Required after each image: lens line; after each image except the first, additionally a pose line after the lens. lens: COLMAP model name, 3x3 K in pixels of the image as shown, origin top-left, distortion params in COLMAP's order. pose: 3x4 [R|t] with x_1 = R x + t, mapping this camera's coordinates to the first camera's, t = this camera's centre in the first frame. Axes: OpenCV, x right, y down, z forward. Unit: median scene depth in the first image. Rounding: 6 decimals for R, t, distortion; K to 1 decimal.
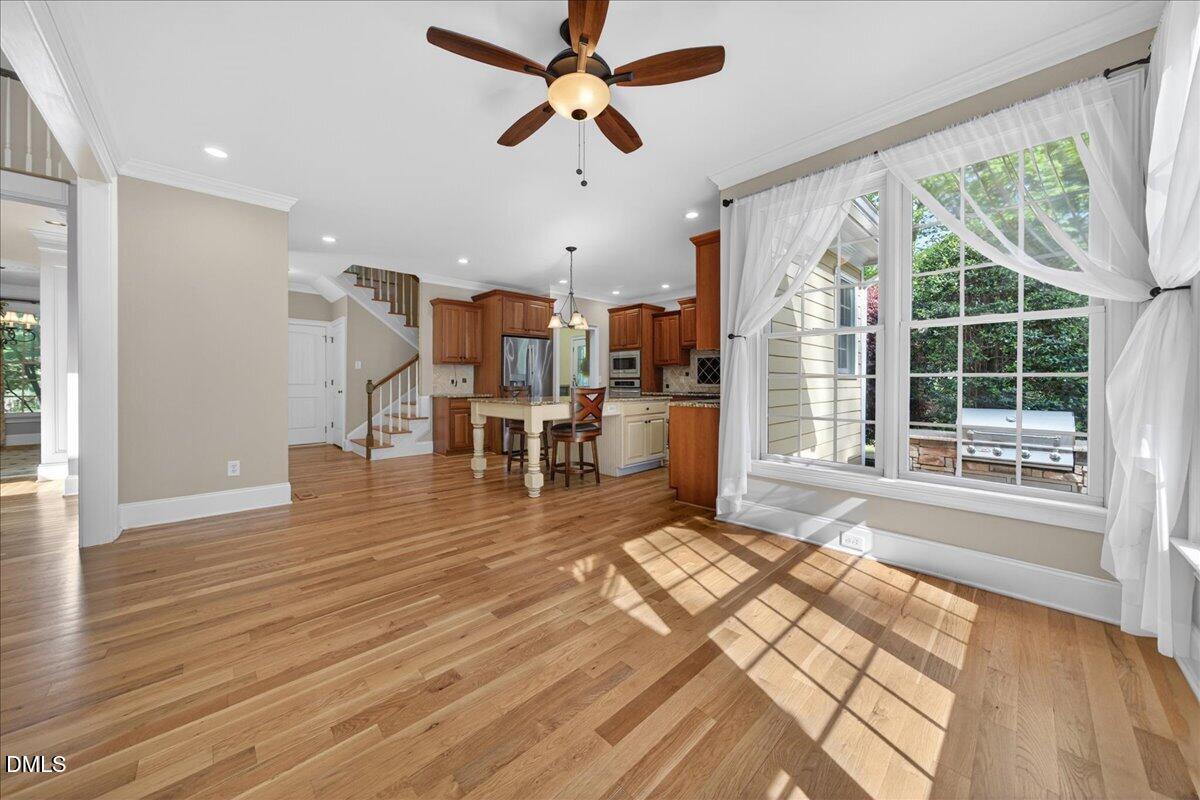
lens RADIAL K [[420.7, 0, 596.4], [0, 420.7, 377.8], [0, 0, 1]] dist [-0.005344, 0.000144]
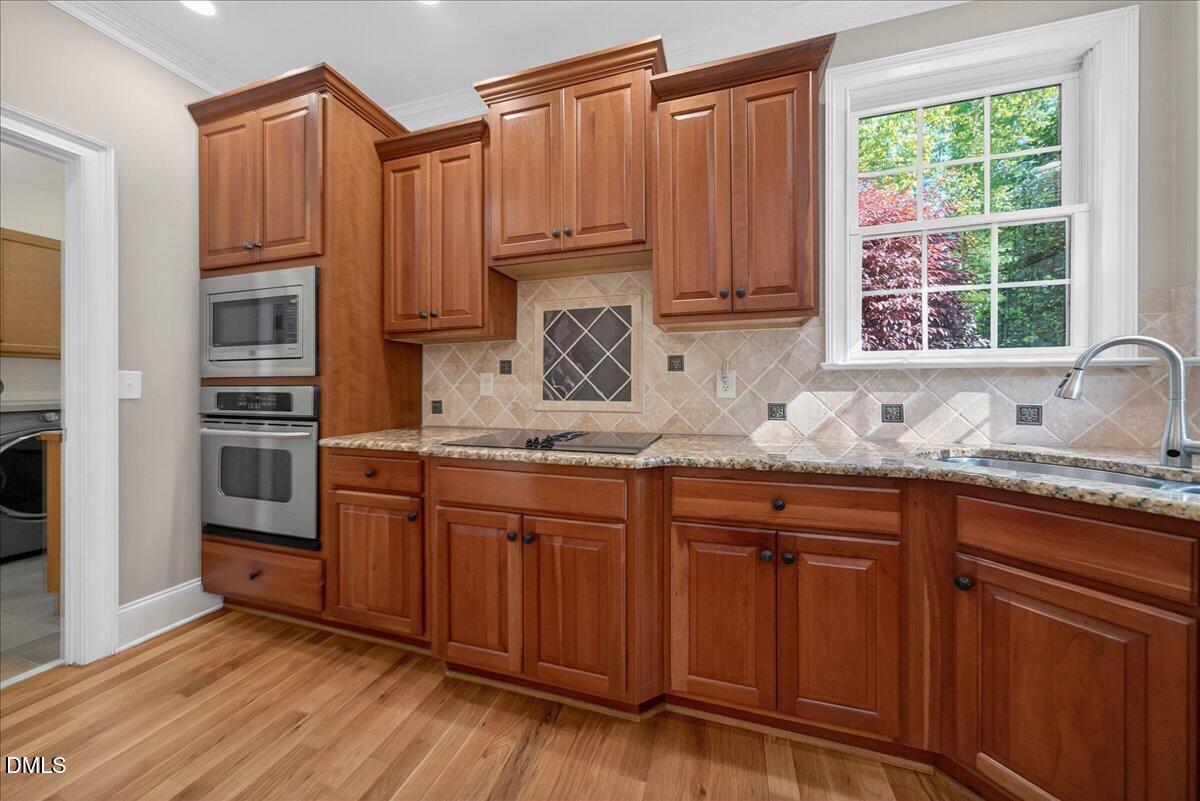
lens RADIAL K [[420.7, 0, 596.1], [0, 420.7, 391.0], [0, 0, 1]] dist [-0.005344, 0.000144]
pose [[0.874062, -0.004896, 0.485790, 0.146013], [-0.002511, 0.999890, 0.014594, 0.003886], [-0.485809, -0.013976, 0.873953, 0.813705]]
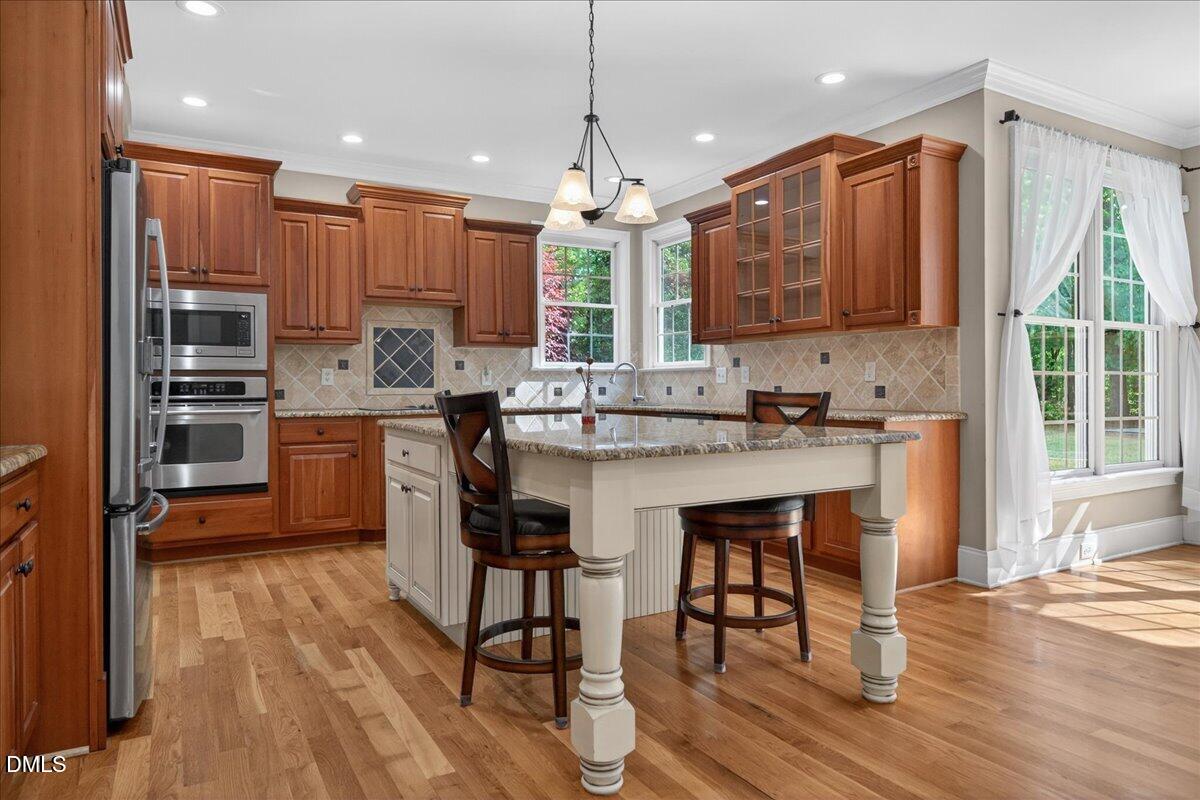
lens RADIAL K [[745.1, 0, 607.2], [0, 745.1, 388.3], [0, 0, 1]] dist [0.003739, -0.002683]
pose [[0.224707, -0.004612, 0.974416, -0.503421], [-0.004133, 0.999975, 0.005686, 0.010553], [-0.974418, -0.005305, 0.224682, 0.668388]]
